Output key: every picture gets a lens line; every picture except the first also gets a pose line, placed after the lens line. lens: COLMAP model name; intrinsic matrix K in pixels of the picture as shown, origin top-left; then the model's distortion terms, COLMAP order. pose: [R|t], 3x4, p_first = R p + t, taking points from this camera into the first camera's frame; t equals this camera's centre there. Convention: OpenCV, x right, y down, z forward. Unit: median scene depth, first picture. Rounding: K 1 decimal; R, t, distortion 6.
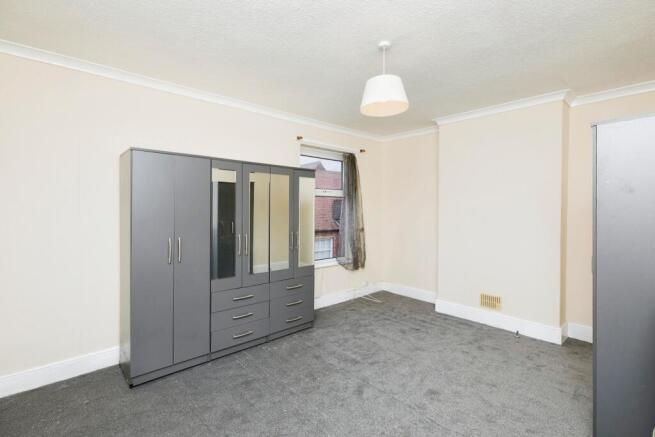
lens RADIAL K [[303.6, 0, 326.0], [0, 303.6, 216.9], [0, 0, 1]] dist [0.001422, 0.000630]
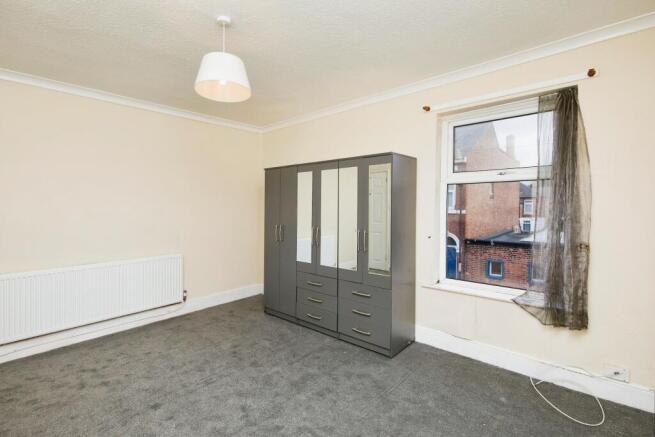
lens RADIAL K [[303.6, 0, 326.3], [0, 303.6, 213.1], [0, 0, 1]] dist [0.001422, 0.000630]
pose [[0.122009, 0.017411, -0.992376, 0.730737], [-0.019214, 0.999700, 0.015178, -0.011348], [0.992343, 0.017215, 0.122307, 0.781183]]
